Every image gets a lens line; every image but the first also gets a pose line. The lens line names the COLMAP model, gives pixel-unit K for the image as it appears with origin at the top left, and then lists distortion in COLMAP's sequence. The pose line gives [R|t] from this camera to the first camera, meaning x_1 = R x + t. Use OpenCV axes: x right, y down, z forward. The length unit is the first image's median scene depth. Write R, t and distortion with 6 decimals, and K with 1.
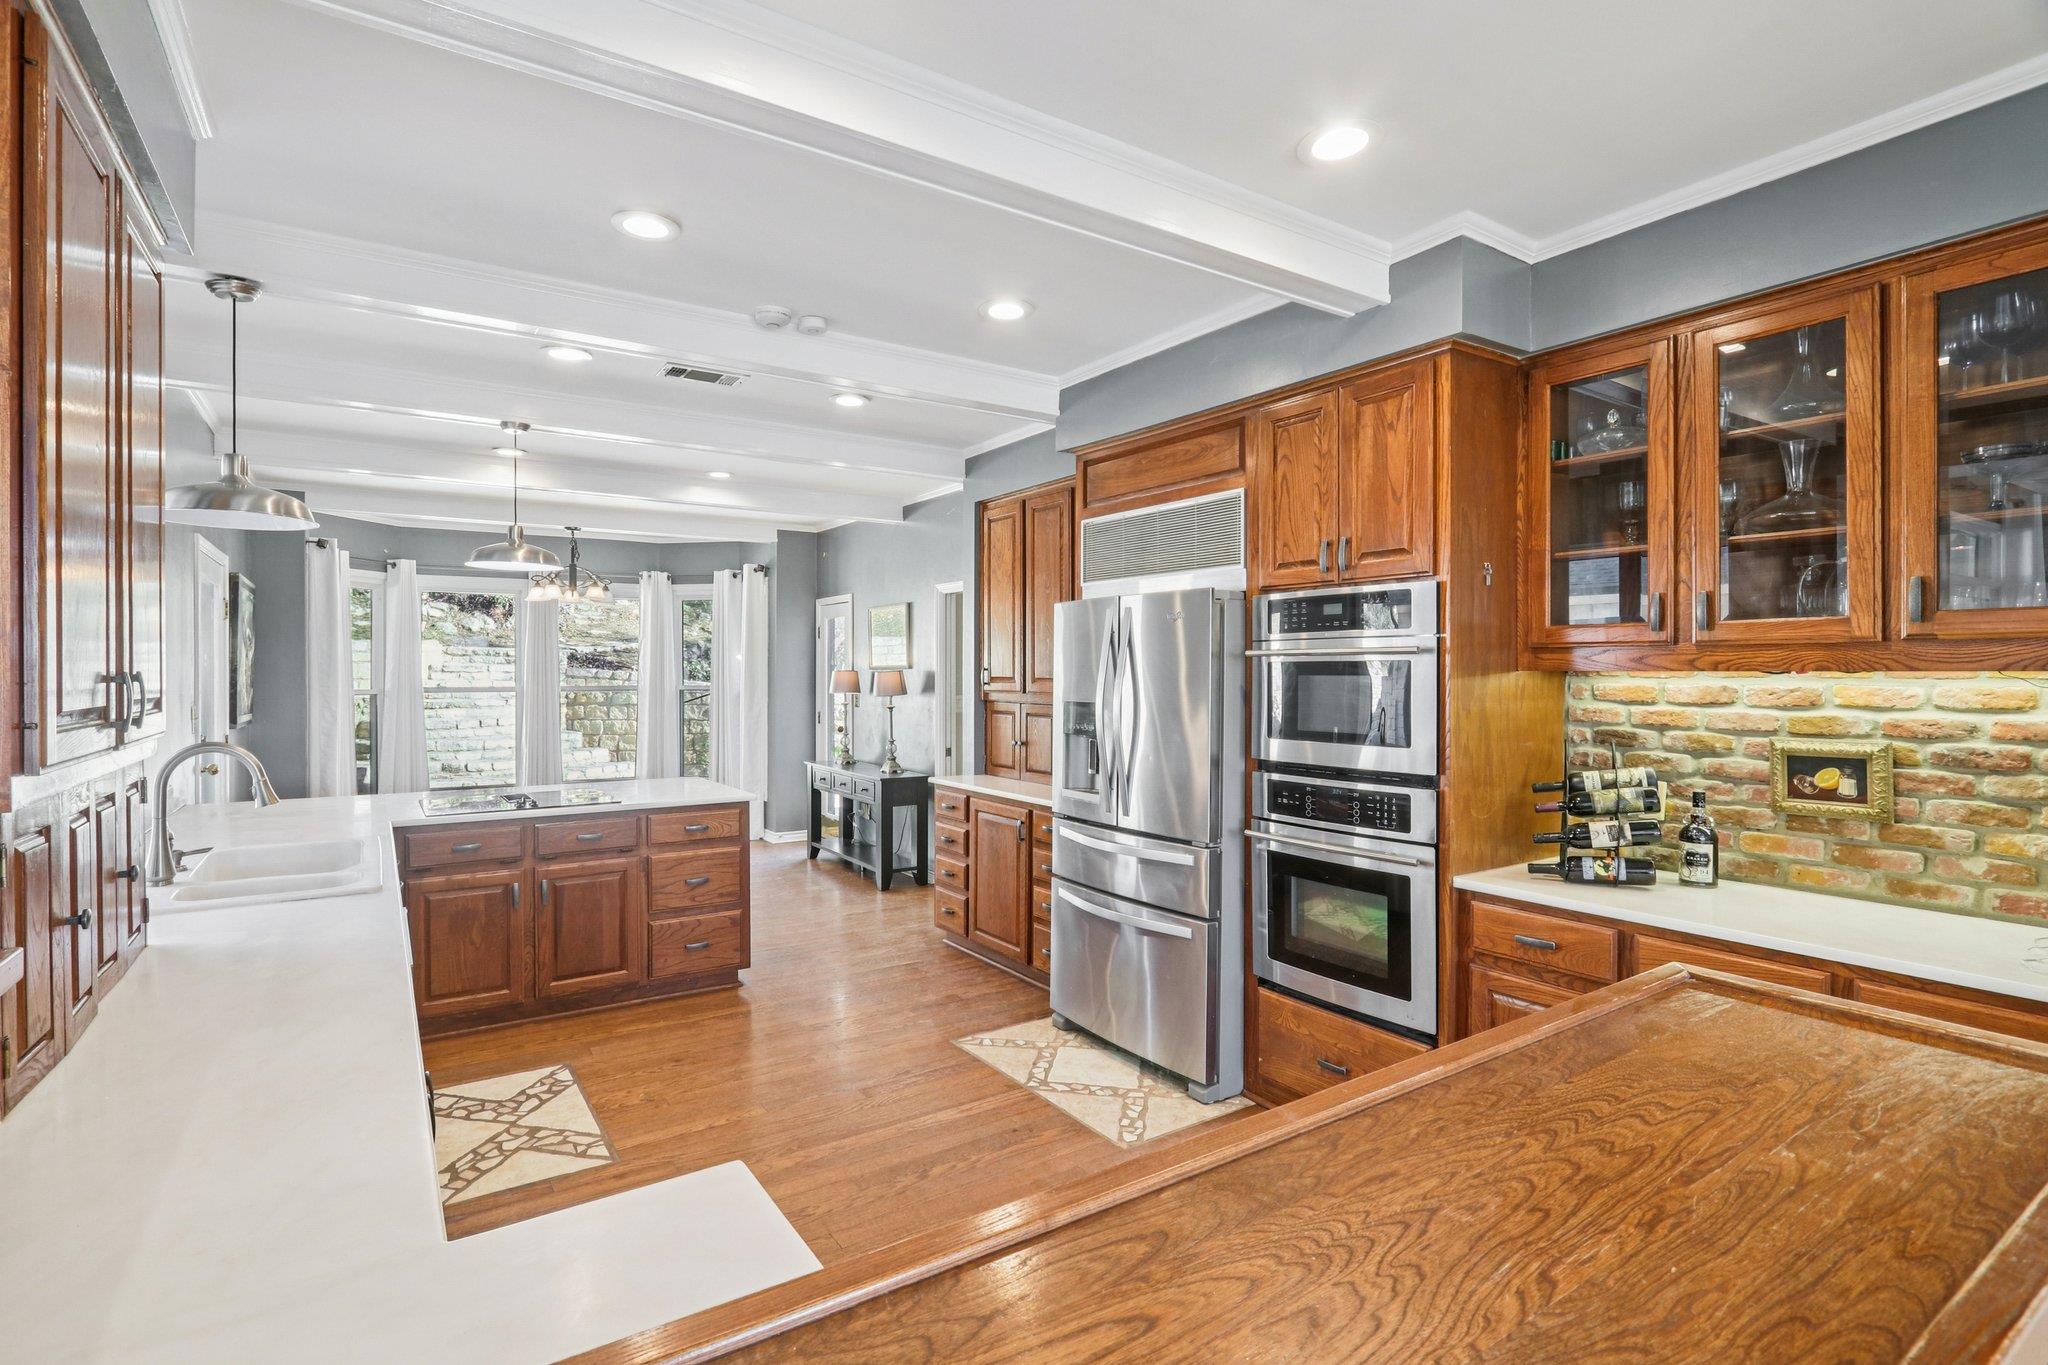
lens RADIAL K [[979.8, 0, 998.1], [0, 979.8, 680.2], [0, 0, 1]] dist [-0.019313, 0.002904]
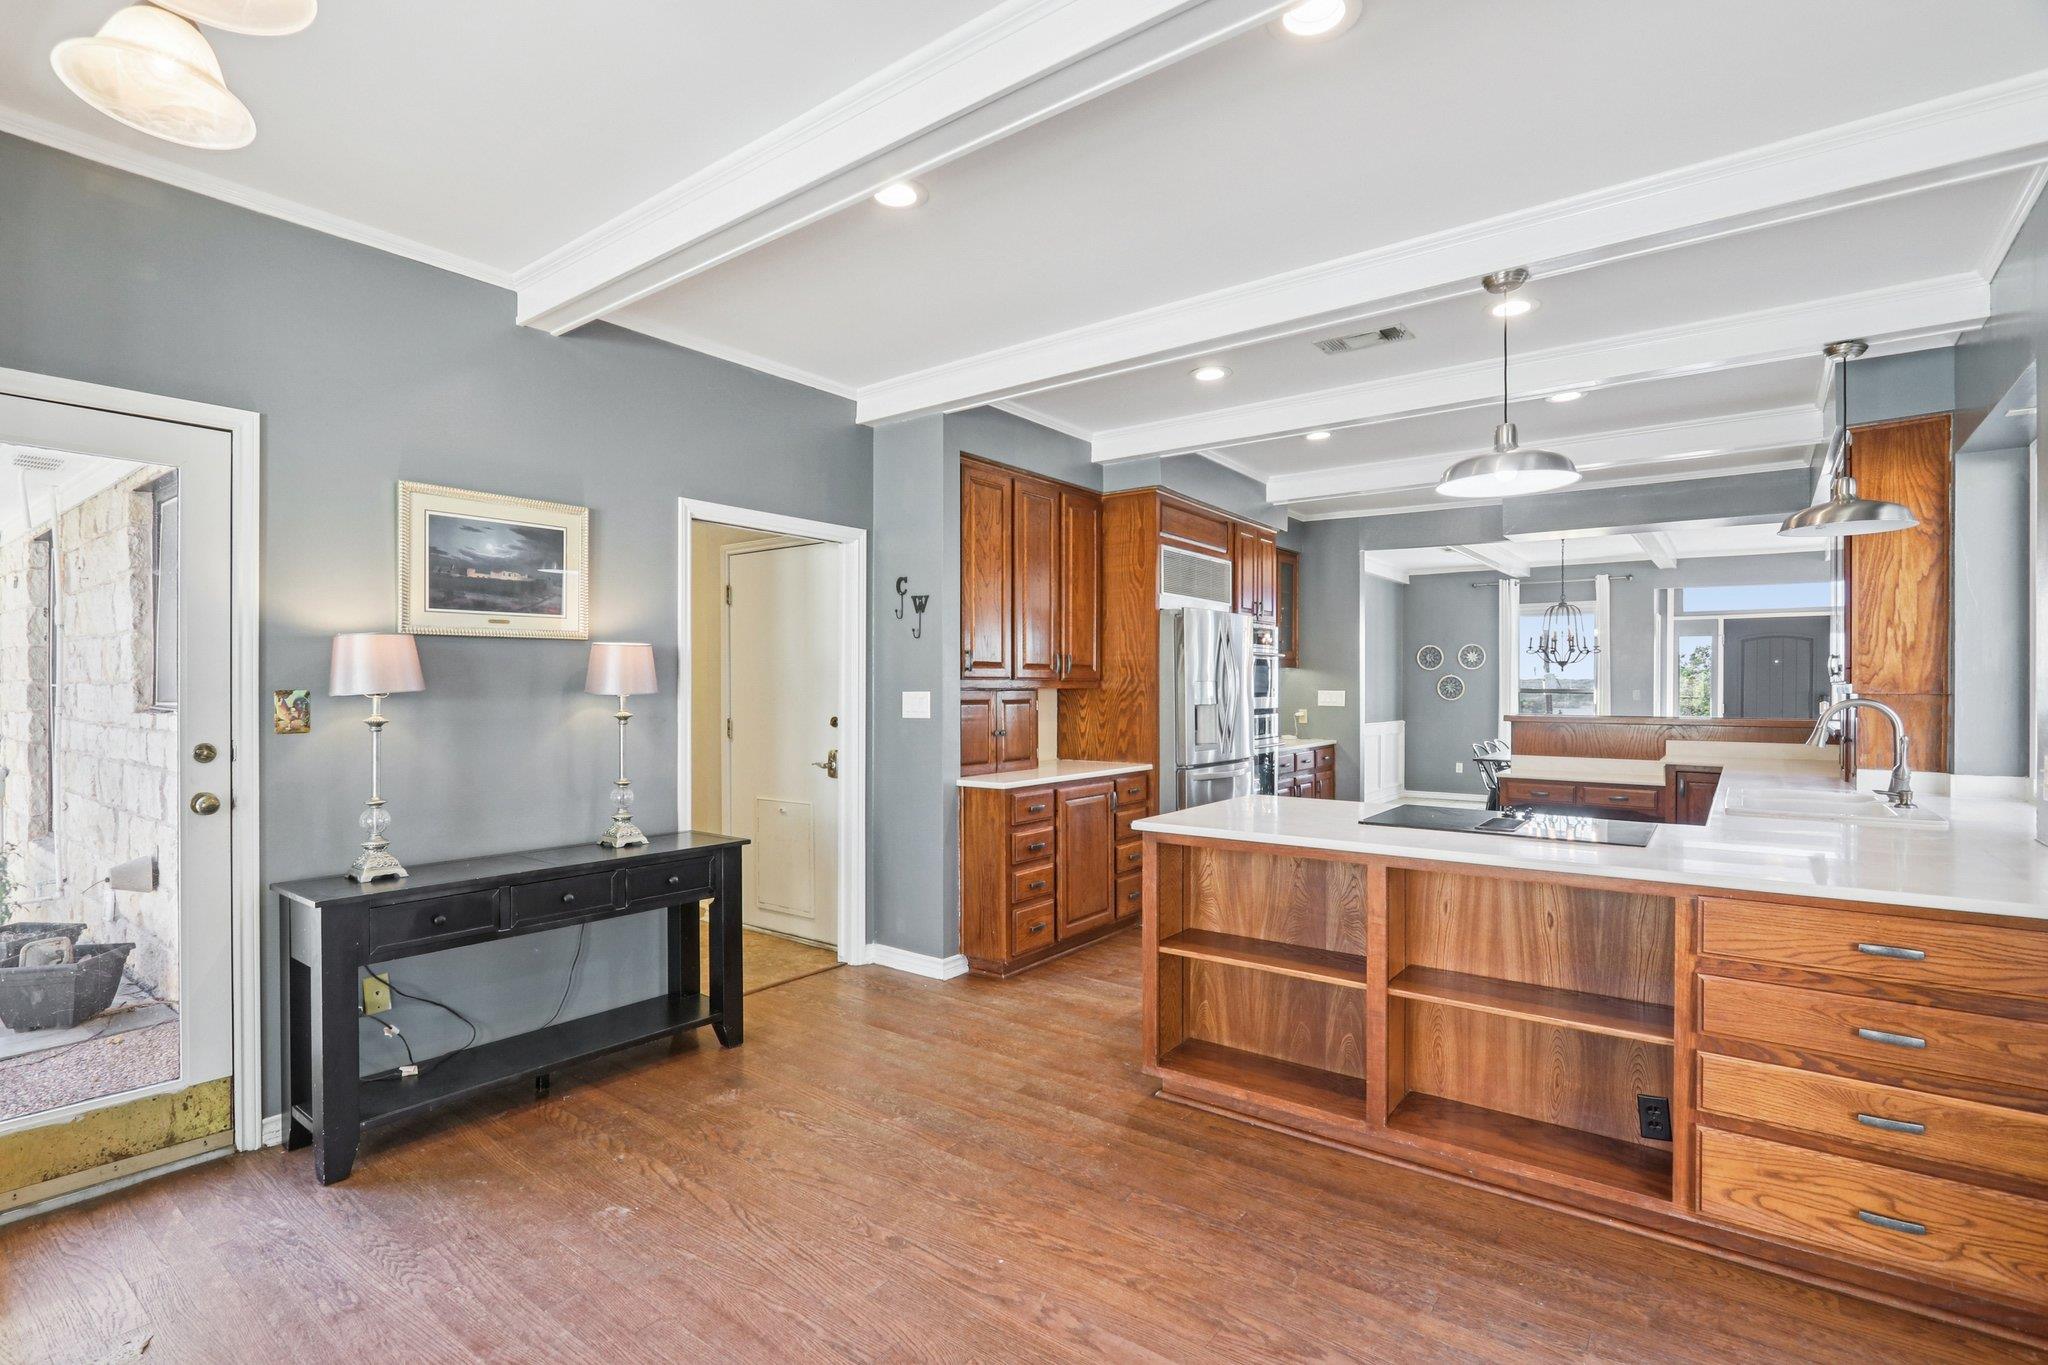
lens RADIAL K [[979.8, 0, 1024.5], [0, 979.8, 684.7], [0, 0, 1]] dist [-0.019313, 0.002904]
pose [[-0.348817, -0.003365, 0.937185, -0.859577], [0.007756, 0.999949, 0.006477, 0.012373], [-0.937159, 0.009528, -0.348773, 1.302024]]
